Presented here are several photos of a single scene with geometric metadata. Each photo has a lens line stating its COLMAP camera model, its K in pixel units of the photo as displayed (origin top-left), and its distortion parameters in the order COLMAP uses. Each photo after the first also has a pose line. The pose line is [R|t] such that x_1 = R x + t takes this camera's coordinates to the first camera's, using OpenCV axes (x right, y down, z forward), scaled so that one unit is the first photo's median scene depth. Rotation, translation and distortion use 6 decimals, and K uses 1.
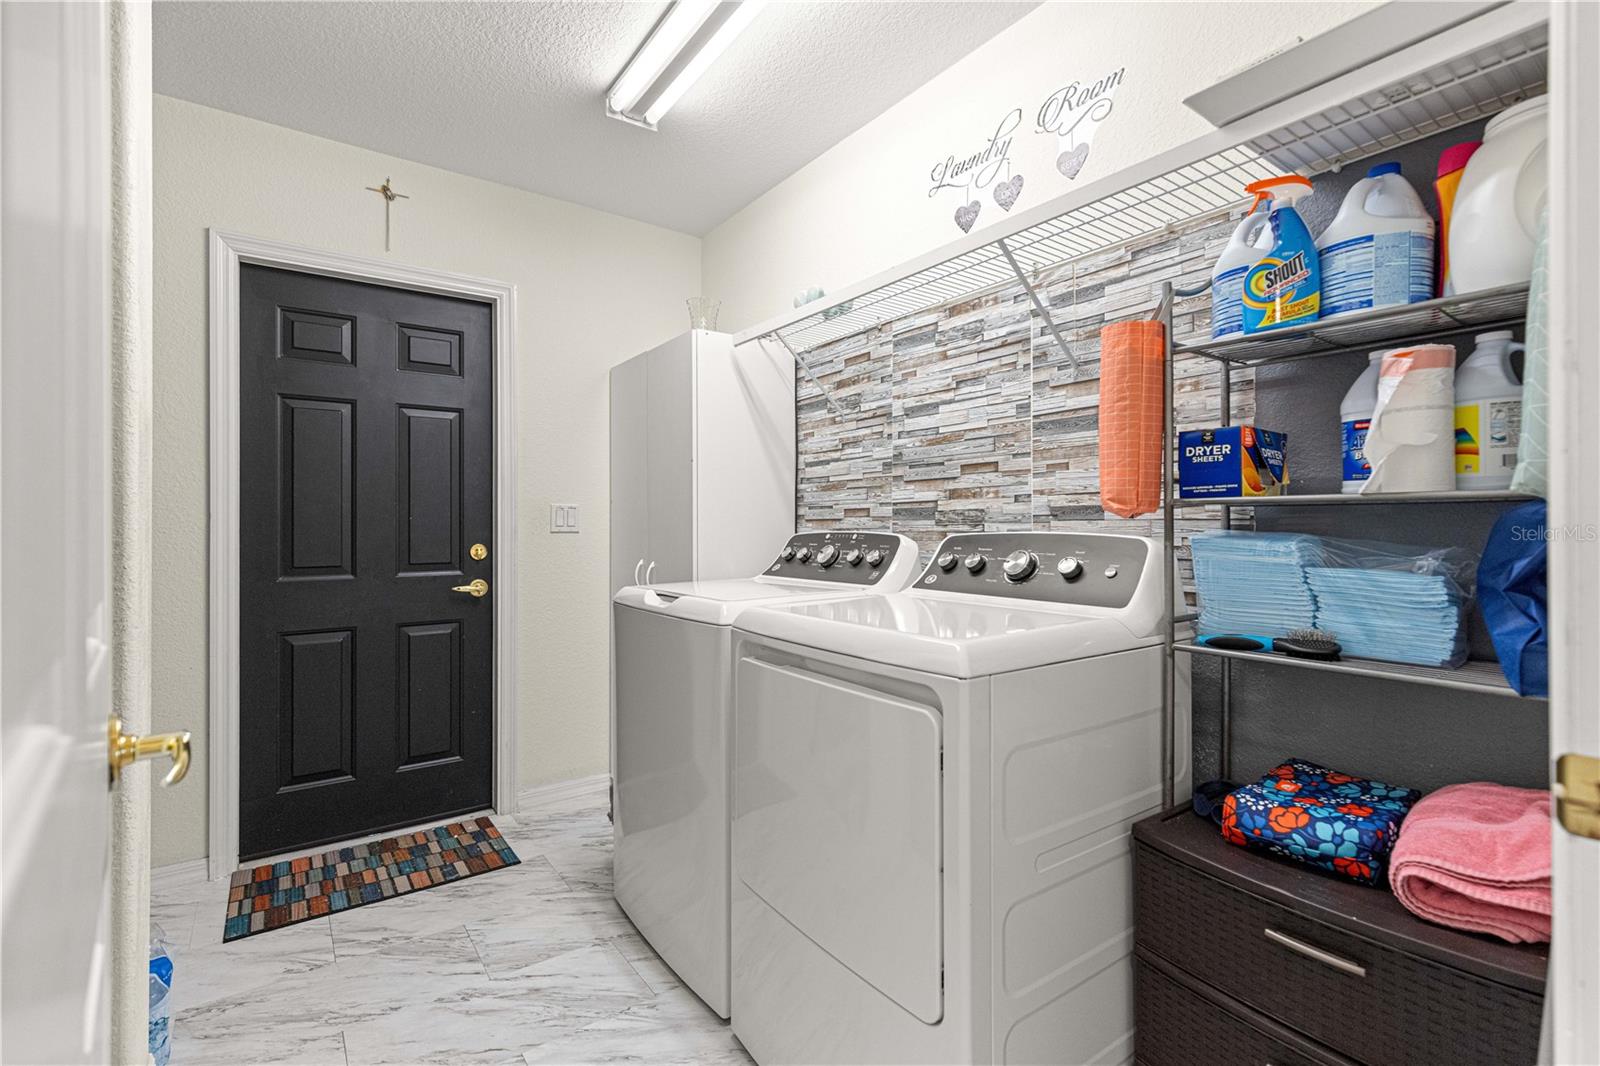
lens RADIAL K [[721.8, 0, 798.4], [0, 721.8, 524.9], [0, 0, 1]] dist [0.007309, -0.001344]
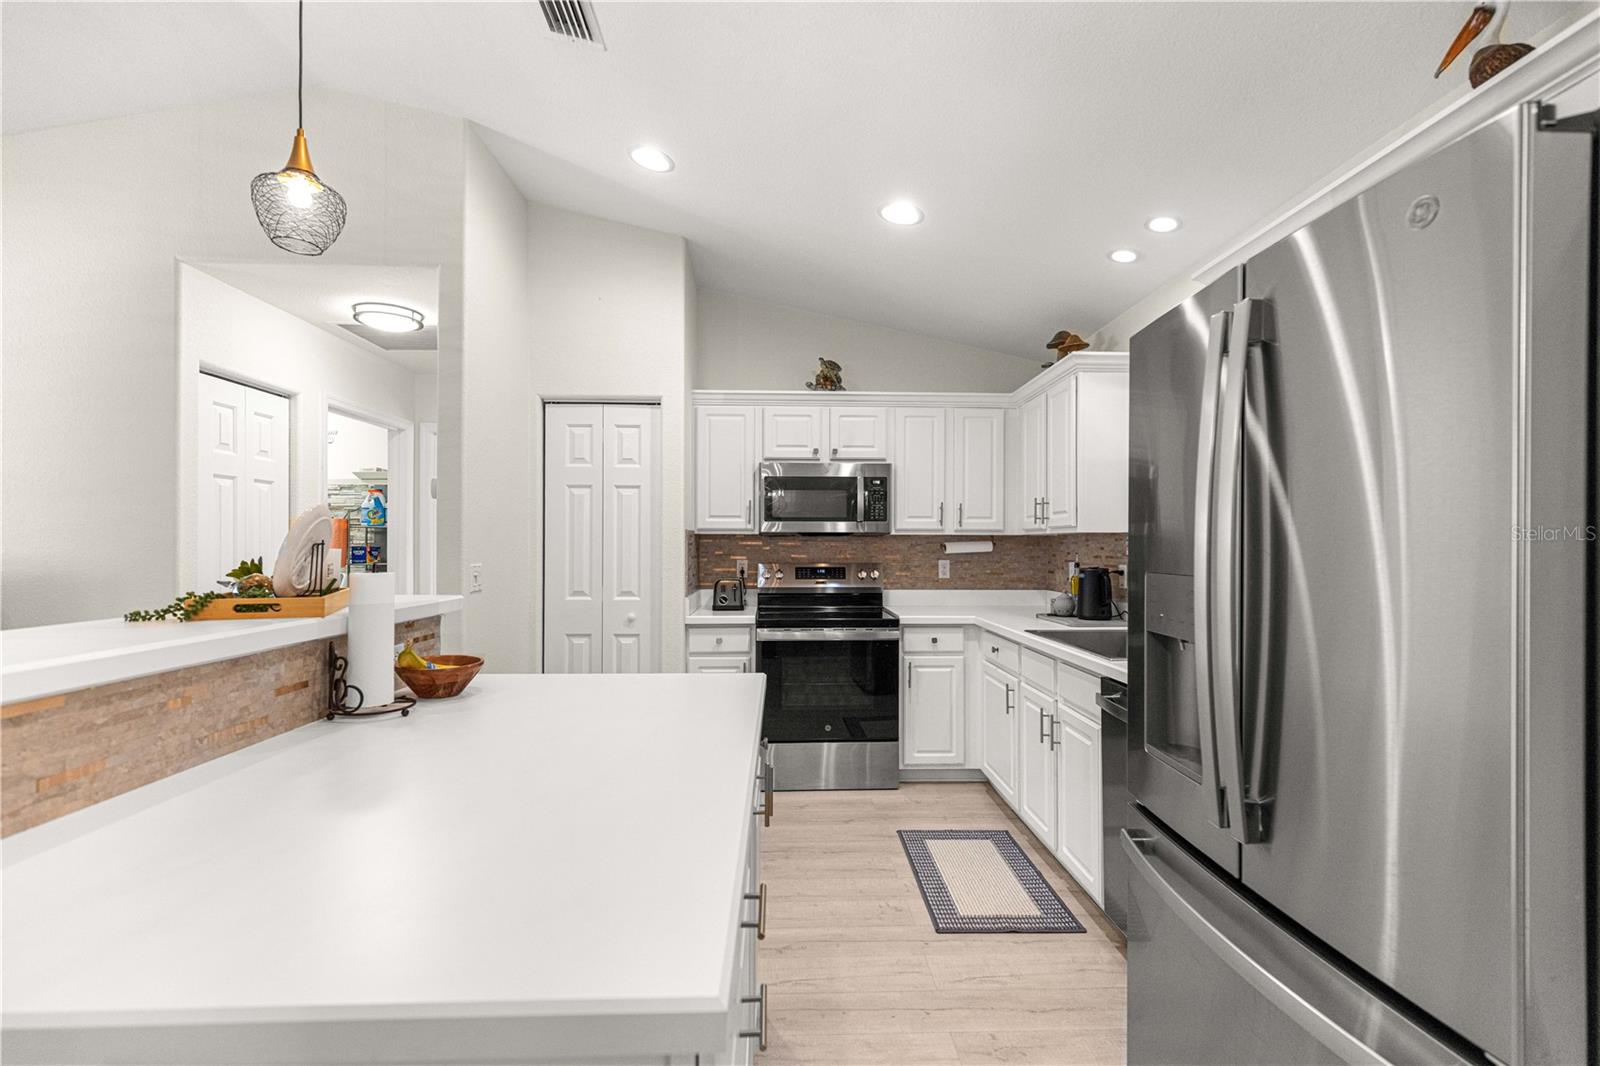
lens RADIAL K [[721.8, 0, 807.4], [0, 721.8, 540.0], [0, 0, 1]] dist [0.007309, -0.001344]
pose [[0.548041, 0.006824, 0.836424, -1.446354], [0.002833, 0.999946, -0.010015, -0.119116], [-0.836447, 0.007859, 0.547992, -3.315309]]
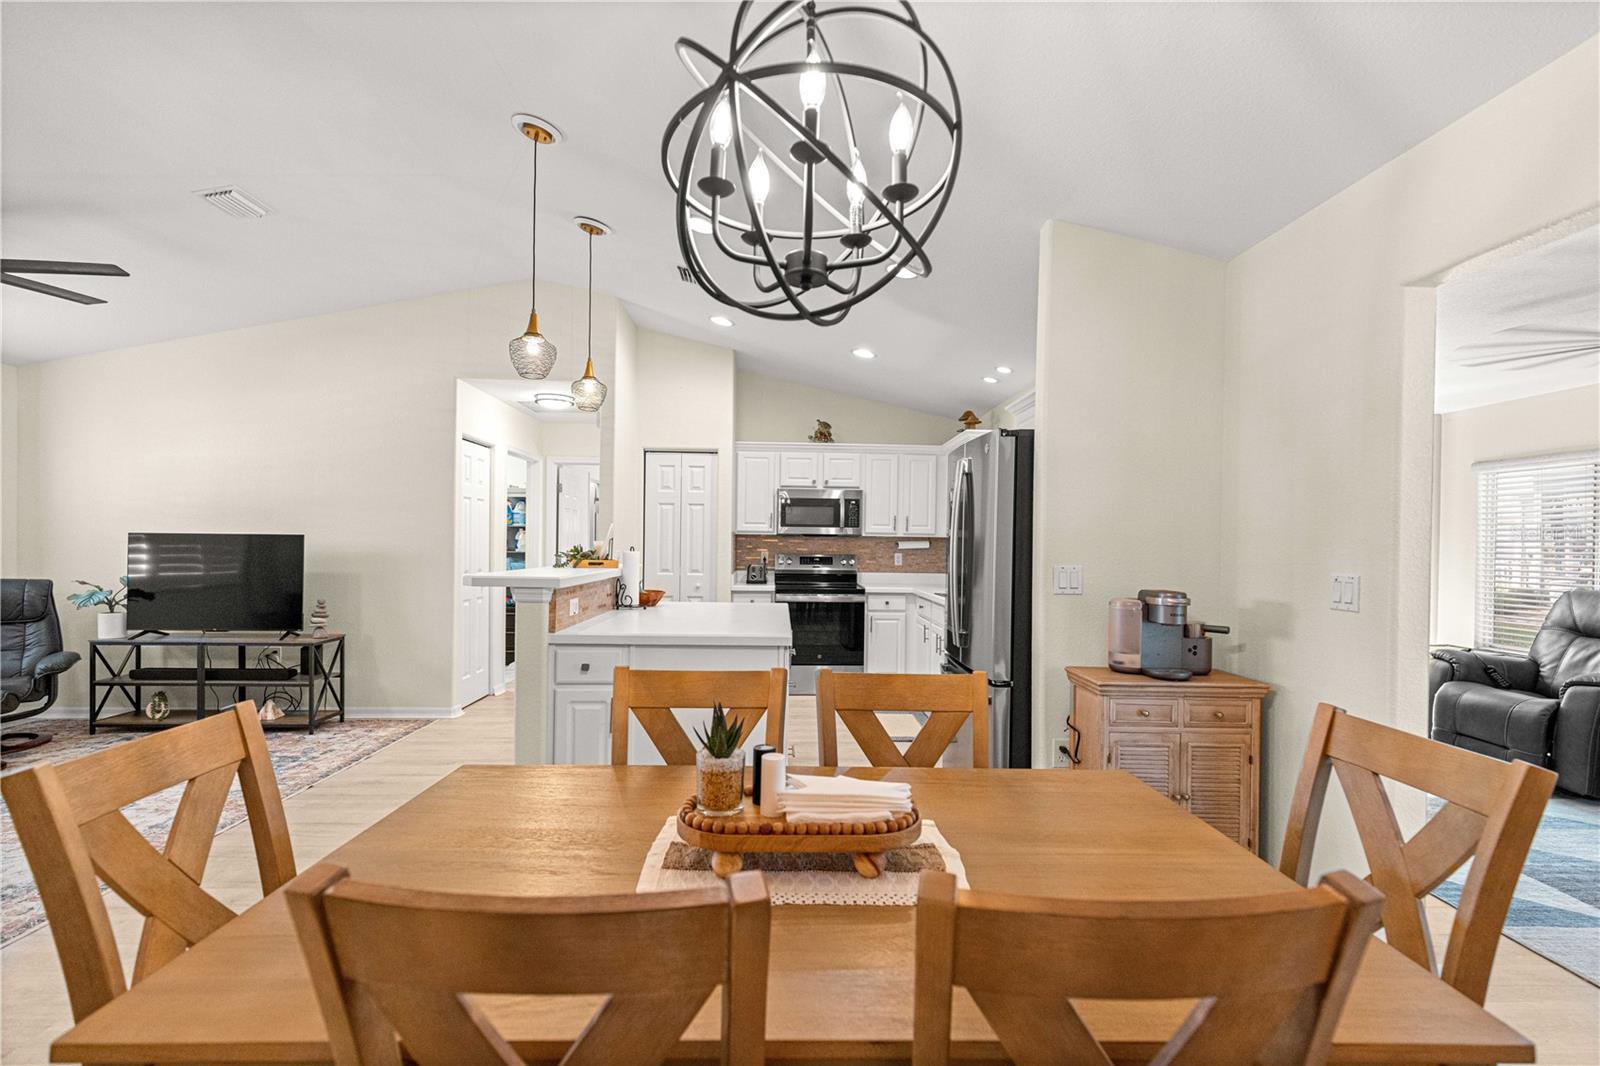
lens RADIAL K [[721.8, 0, 809.1], [0, 721.8, 544.0], [0, 0, 1]] dist [0.007309, -0.001344]
pose [[0.545193, 0.006356, 0.838287, -2.888598], [-0.008650, 0.999961, -0.001956, -0.107263], [-0.838266, -0.006185, 0.545226, -4.248951]]
